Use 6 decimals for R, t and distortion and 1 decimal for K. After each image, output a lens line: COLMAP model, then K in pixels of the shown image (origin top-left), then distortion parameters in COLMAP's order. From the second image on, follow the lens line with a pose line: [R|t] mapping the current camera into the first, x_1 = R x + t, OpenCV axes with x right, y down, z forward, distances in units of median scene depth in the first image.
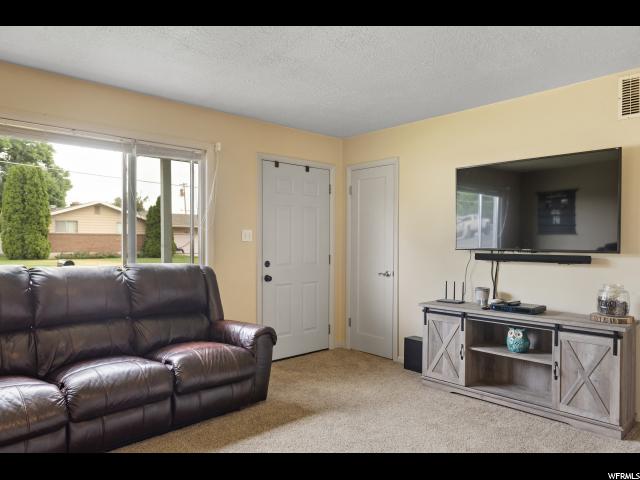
lens RADIAL K [[446.9, 0, 320.1], [0, 446.9, 243.5], [0, 0, 1]] dist [0.008696, 0.007276]
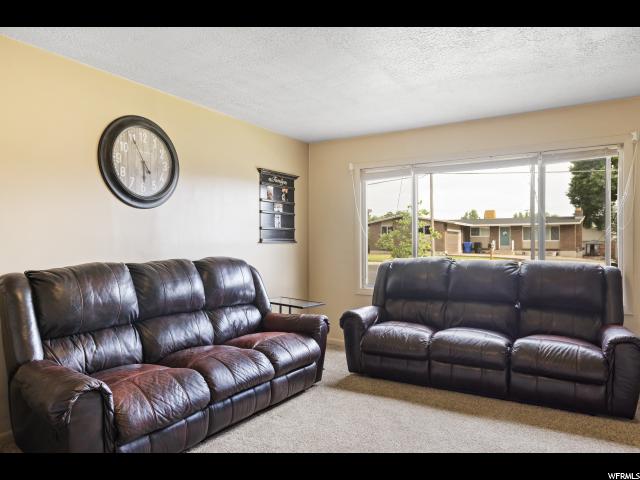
lens RADIAL K [[446.9, 0, 319.3], [0, 446.9, 241.2], [0, 0, 1]] dist [0.008696, 0.007276]
pose [[0.257350, -0.013542, -0.966223, 0.957327], [-0.009610, 0.999816, -0.016573, 0.035708], [0.966270, 0.013550, 0.257173, 0.293778]]
